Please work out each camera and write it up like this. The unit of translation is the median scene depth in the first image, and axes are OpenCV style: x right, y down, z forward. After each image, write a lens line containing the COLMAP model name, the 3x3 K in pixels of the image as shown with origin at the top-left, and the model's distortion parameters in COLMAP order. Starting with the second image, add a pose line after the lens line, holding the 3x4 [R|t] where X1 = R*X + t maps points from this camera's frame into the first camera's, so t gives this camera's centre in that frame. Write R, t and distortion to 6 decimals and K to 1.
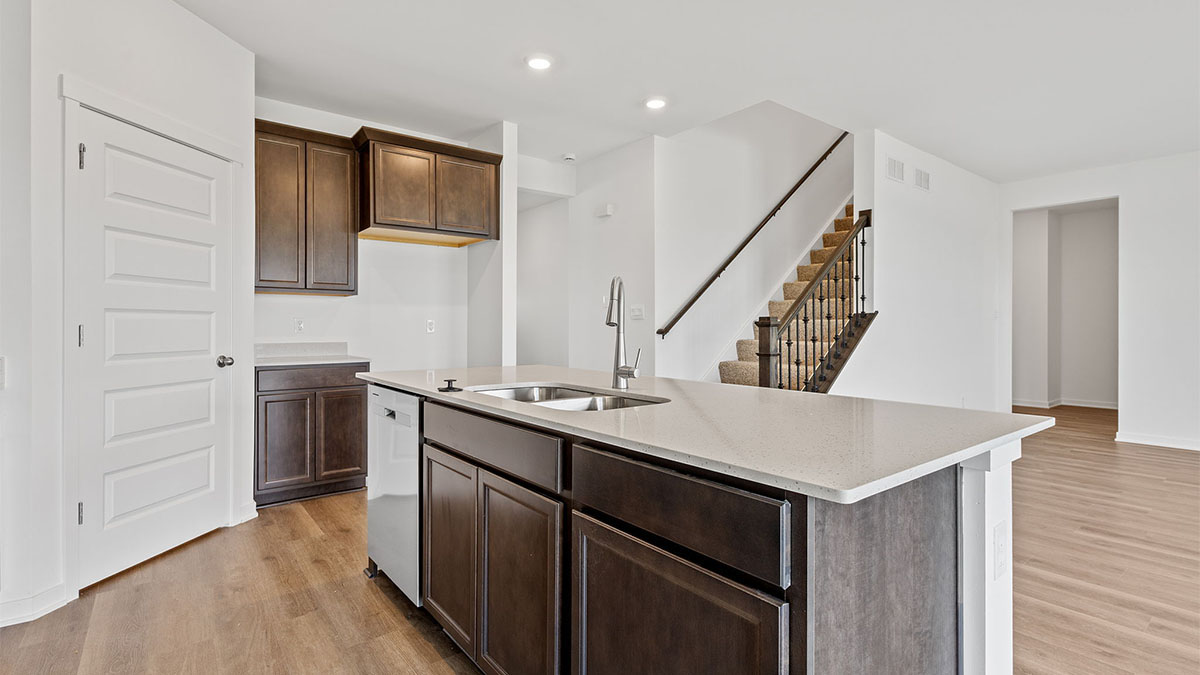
lens RADIAL K [[554.3, 0, 599.1], [0, 554.3, 328.8], [0, 0, 1]] dist [0.005371, -0.000476]
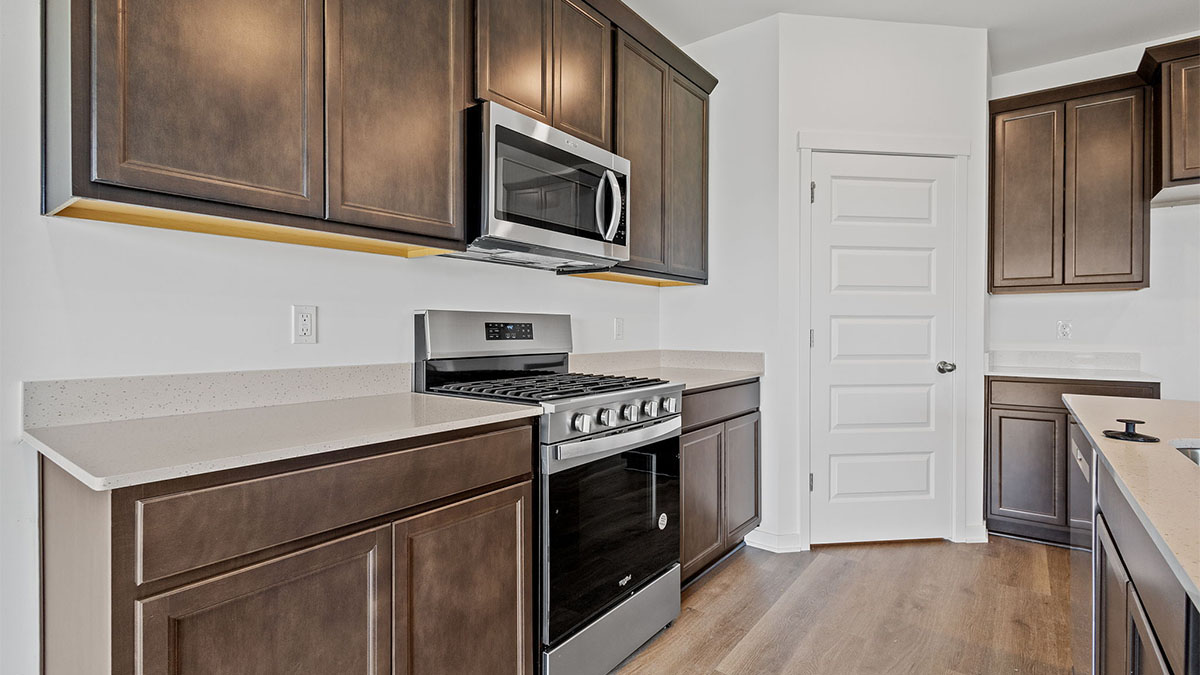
lens RADIAL K [[554.3, 0, 599.1], [0, 554.3, 328.8], [0, 0, 1]] dist [0.005371, -0.000476]
pose [[0.251800, -0.001391, -0.967778, 0.090786], [-0.006367, 0.999975, -0.003093, -0.000858], [0.967758, 0.006940, 0.251785, 0.152859]]
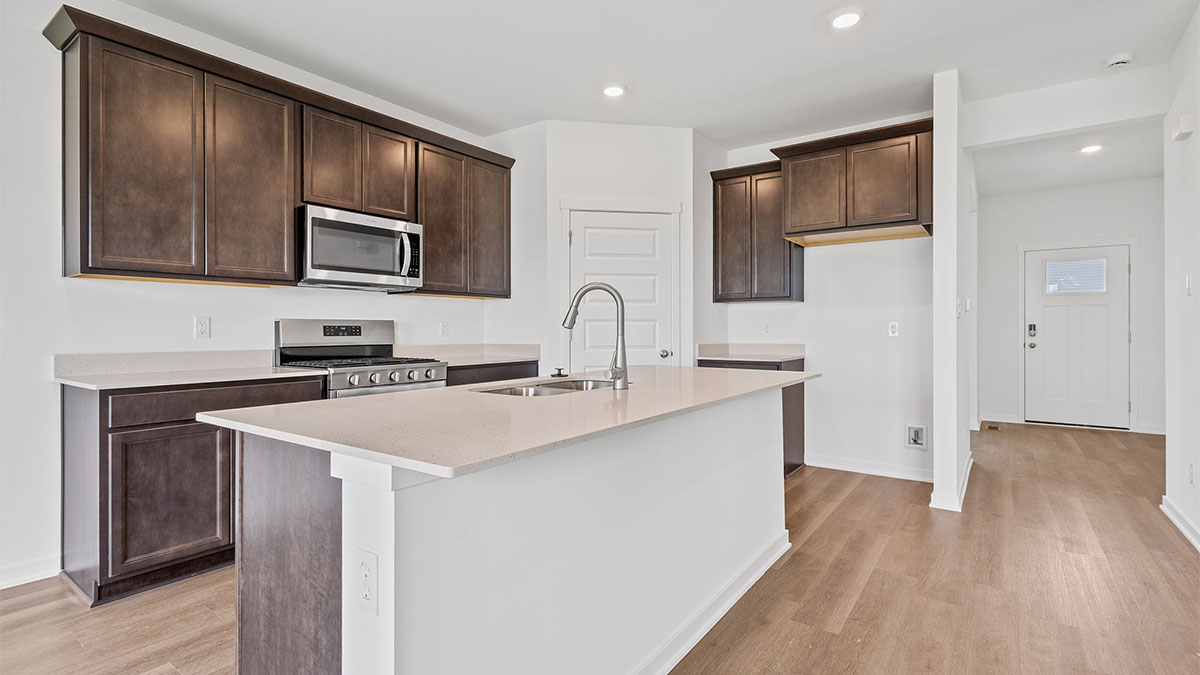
lens RADIAL K [[554.3, 0, 599.1], [0, 554.3, 328.8], [0, 0, 1]] dist [0.005371, -0.000476]
pose [[0.277659, -0.003122, -0.960675, 0.566325], [-0.002423, 0.999989, -0.003950, -0.000487], [0.960677, 0.003425, 0.277649, 0.378142]]
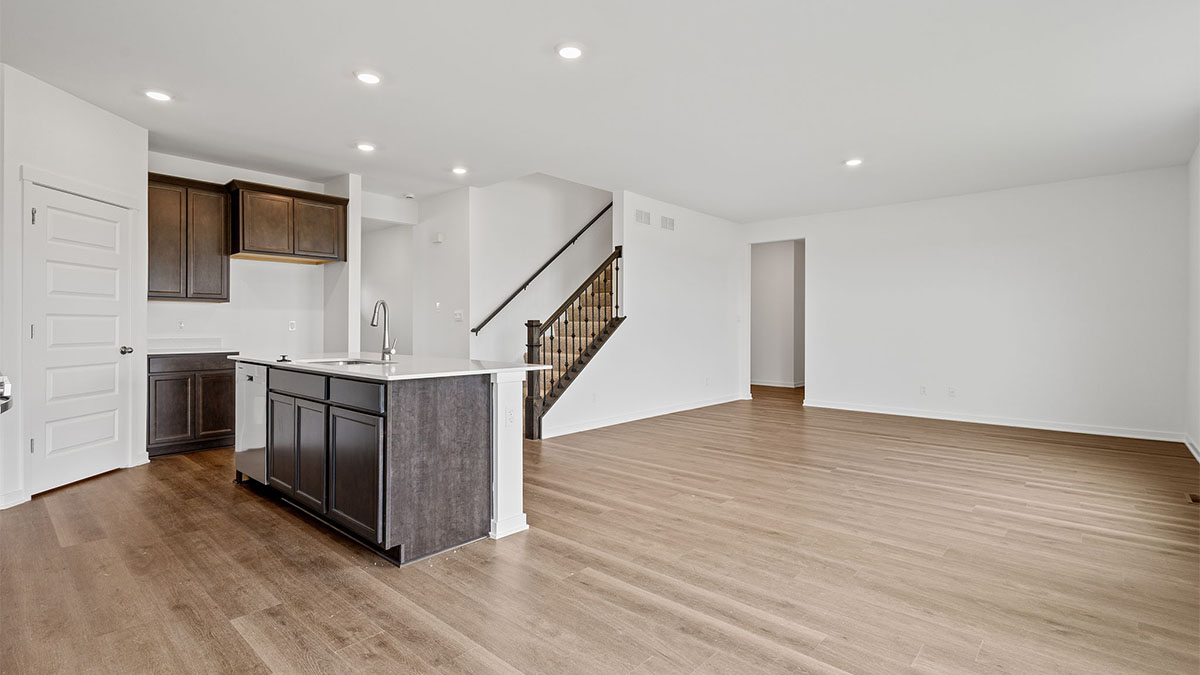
lens RADIAL K [[554.3, 0, 599.1], [0, 554.3, 328.8], [0, 0, 1]] dist [0.005371, -0.000476]
pose [[0.984904, 0.001849, 0.173091, 0.233754], [-0.001967, 0.999998, 0.000511, 0.000508], [-0.173090, -0.000844, 0.984906, -0.525366]]
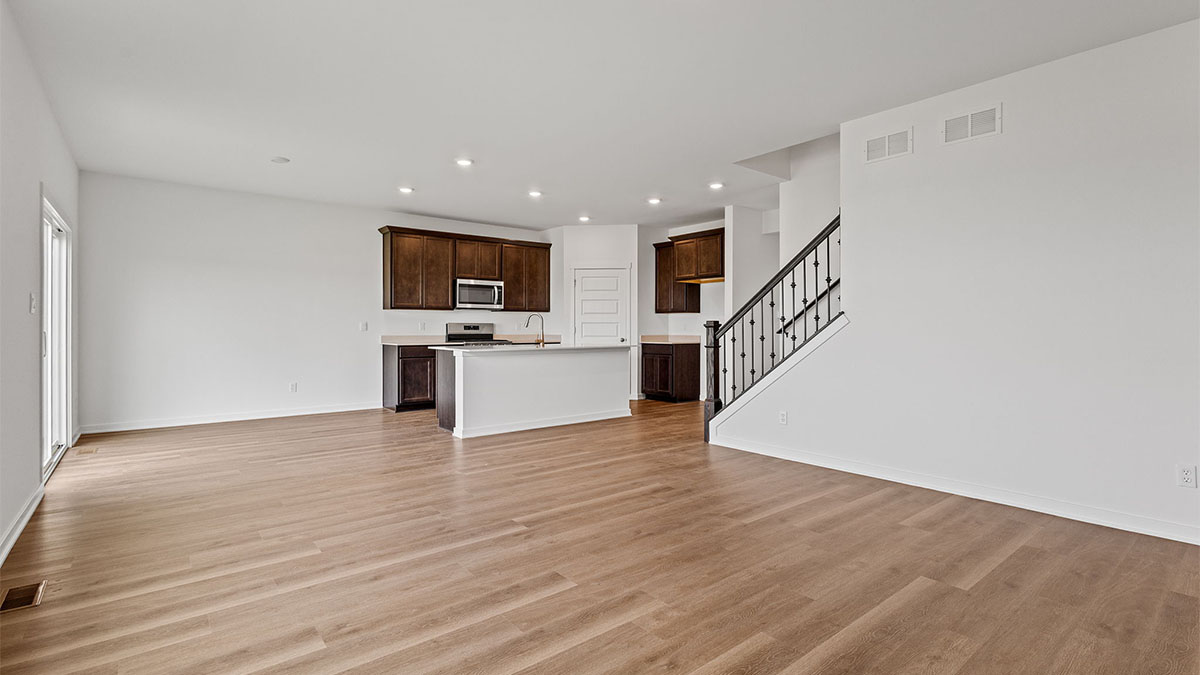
lens RADIAL K [[554.3, 0, 599.1], [0, 554.3, 328.8], [0, 0, 1]] dist [0.005371, -0.000476]
pose [[0.018874, 0.001396, -0.999821, 1.859968], [-0.005110, 0.999986, 0.001300, -0.001132], [0.999809, 0.005085, 0.018881, 0.712981]]
